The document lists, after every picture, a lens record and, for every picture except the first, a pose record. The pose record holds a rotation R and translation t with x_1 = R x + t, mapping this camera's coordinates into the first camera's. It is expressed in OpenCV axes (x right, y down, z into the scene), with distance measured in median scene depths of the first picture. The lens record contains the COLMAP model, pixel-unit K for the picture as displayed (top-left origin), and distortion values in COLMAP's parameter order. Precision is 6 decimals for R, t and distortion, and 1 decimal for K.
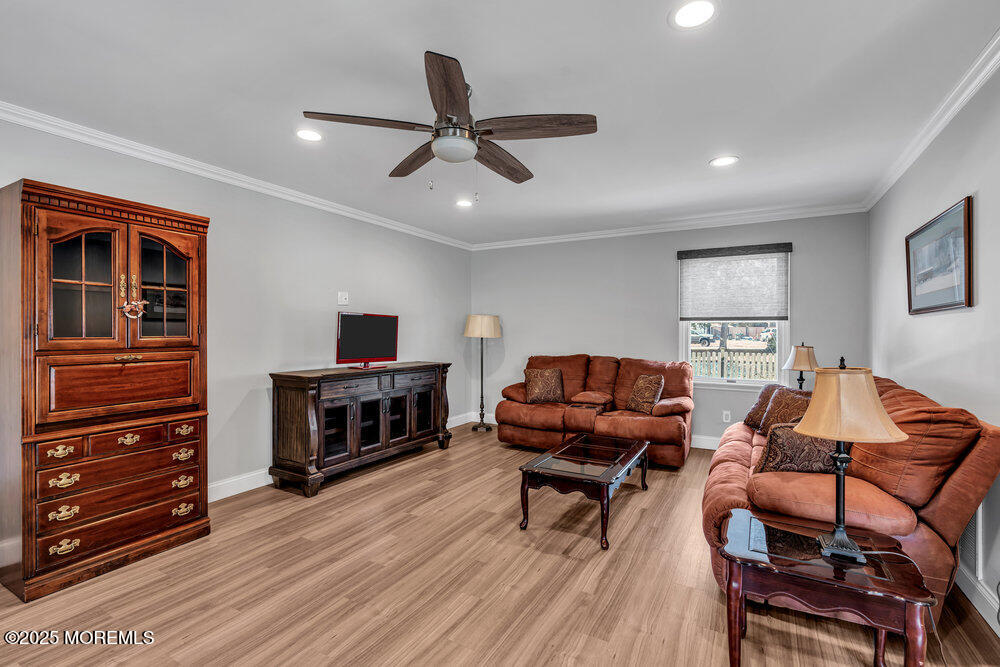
lens RADIAL K [[459.3, 0, 502.5], [0, 459.3, 334.4], [0, 0, 1]] dist [-0.000301, 0.000961]
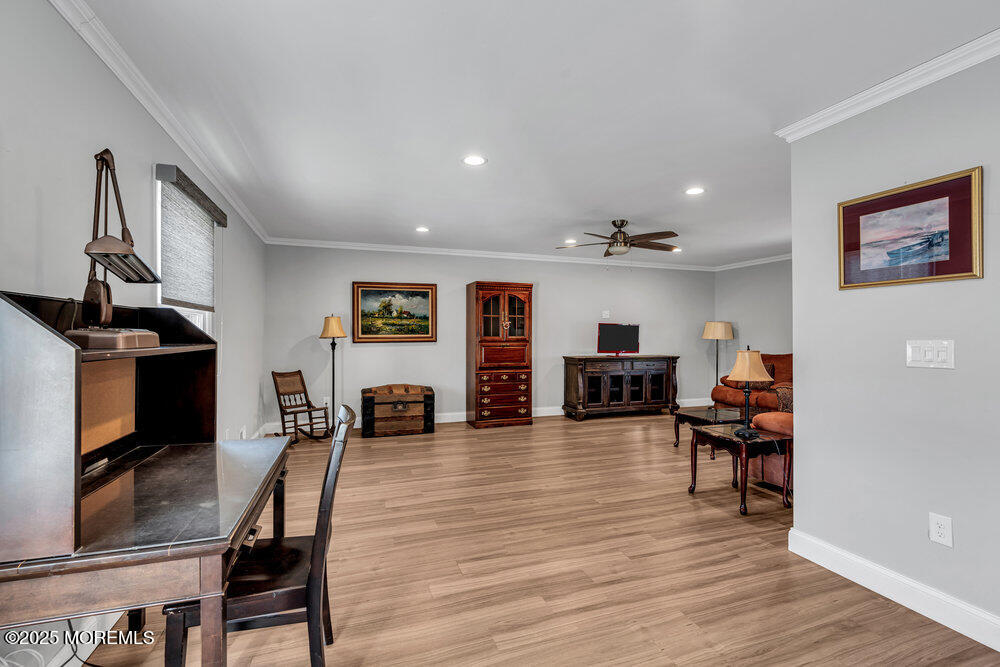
lens RADIAL K [[459.3, 0, 498.1], [0, 459.3, 334.0], [0, 0, 1]] dist [-0.000301, 0.000961]
pose [[0.758472, -0.000180, -0.651706, 0.562643], [-0.004775, 0.999972, -0.005834, 0.005366], [0.651688, 0.007537, 0.758449, -0.656222]]
